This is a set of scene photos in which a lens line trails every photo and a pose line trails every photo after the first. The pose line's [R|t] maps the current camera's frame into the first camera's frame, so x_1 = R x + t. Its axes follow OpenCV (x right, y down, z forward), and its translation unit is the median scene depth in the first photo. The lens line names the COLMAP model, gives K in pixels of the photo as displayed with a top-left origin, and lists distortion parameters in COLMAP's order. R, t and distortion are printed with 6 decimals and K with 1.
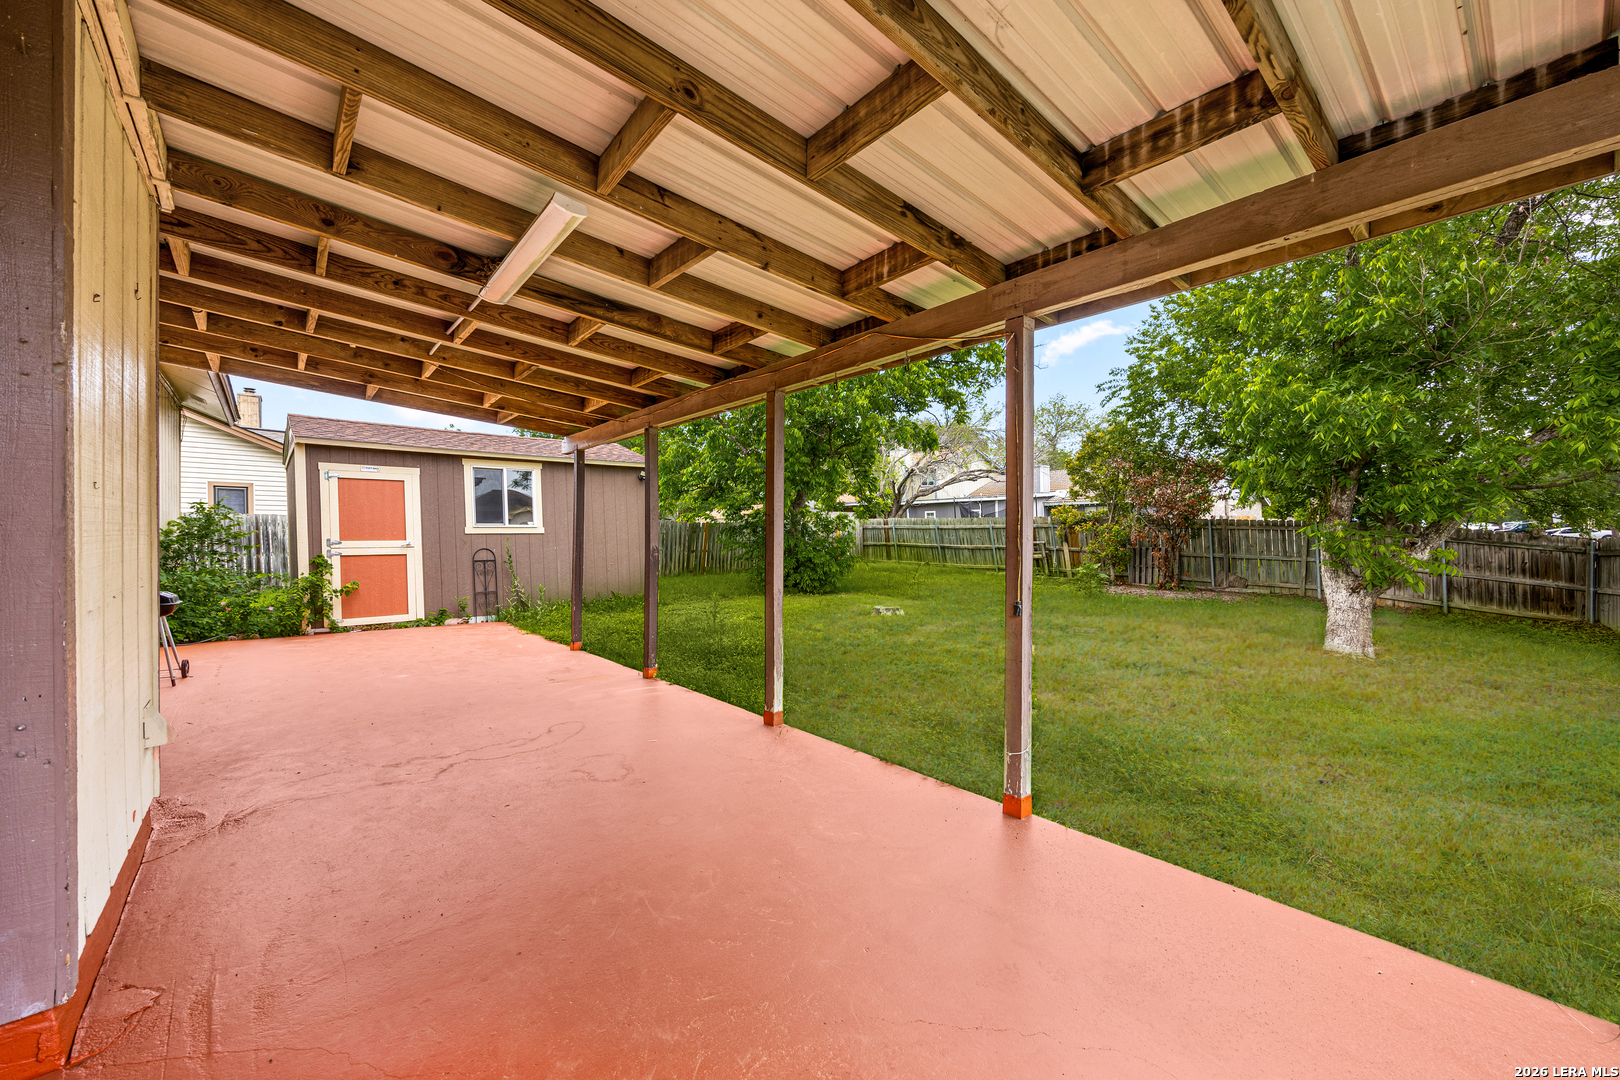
lens RADIAL K [[632.4, 0, 814.4], [0, 632.4, 499.8], [0, 0, 1]] dist [0.000385, 0.000115]
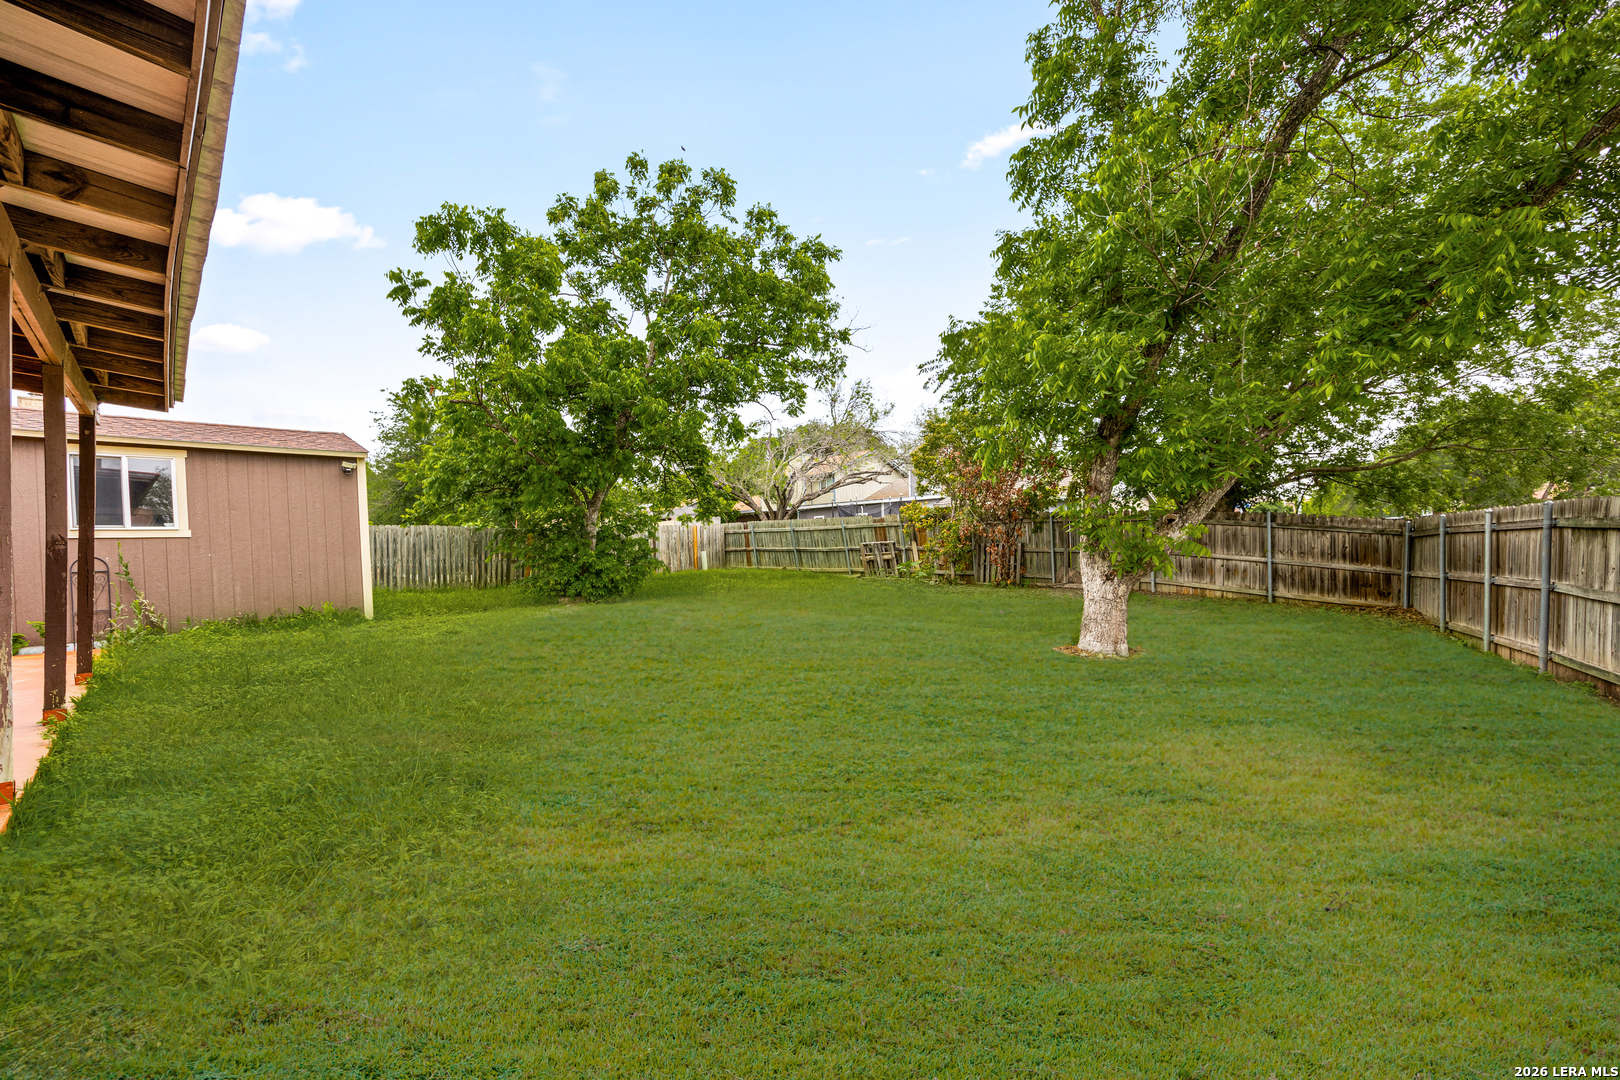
lens RADIAL K [[626.3, 0, 806.4], [0, 626.3, 531.8], [0, 0, 1]] dist [-0.002405, 0.000051]
pose [[0.997240, -0.022219, 0.070838, 0.248535], [0.020012, 0.999297, 0.031712, 0.029963], [-0.071493, -0.030206, 0.996984, 0.123680]]
